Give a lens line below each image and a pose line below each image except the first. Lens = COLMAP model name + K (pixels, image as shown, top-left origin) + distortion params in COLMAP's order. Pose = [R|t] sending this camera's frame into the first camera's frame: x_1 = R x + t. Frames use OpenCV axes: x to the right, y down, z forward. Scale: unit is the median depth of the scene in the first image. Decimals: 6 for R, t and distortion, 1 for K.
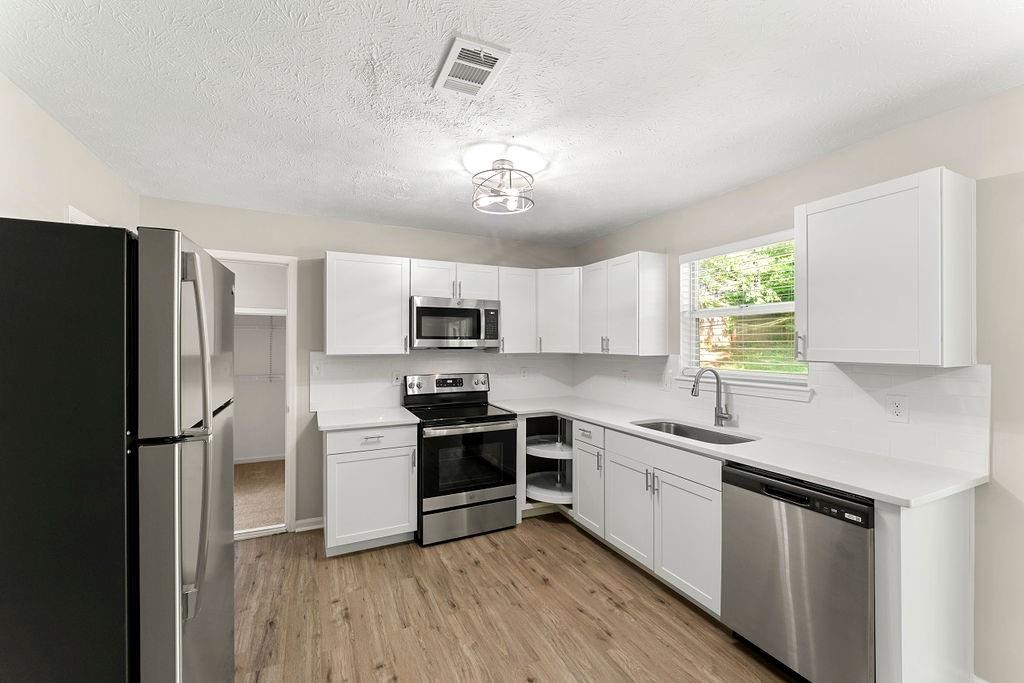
lens RADIAL K [[406.9, 0, 506.9], [0, 406.9, 342.1], [0, 0, 1]] dist [-0.004066, -0.000115]
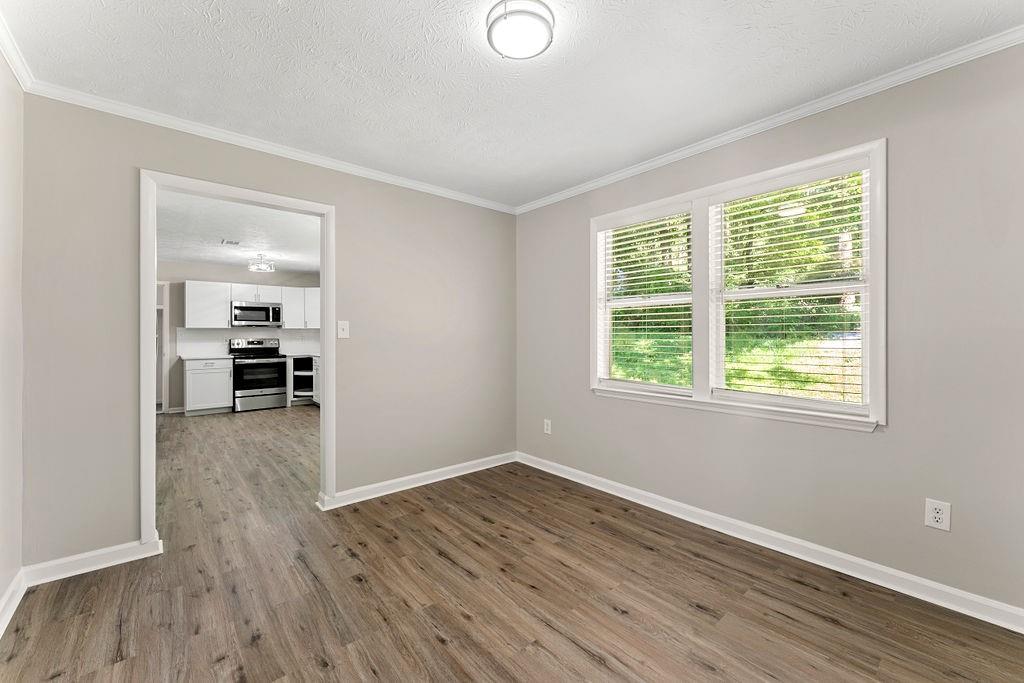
lens RADIAL K [[406.9, 0, 512.4], [0, 406.9, 338.4], [0, 0, 1]] dist [-0.004066, -0.000115]
pose [[0.969323, -0.003000, 0.245774, 0.657192], [0.002572, 0.999995, 0.002064, 0.081760], [-0.245779, -0.001369, 0.969325, -1.405907]]
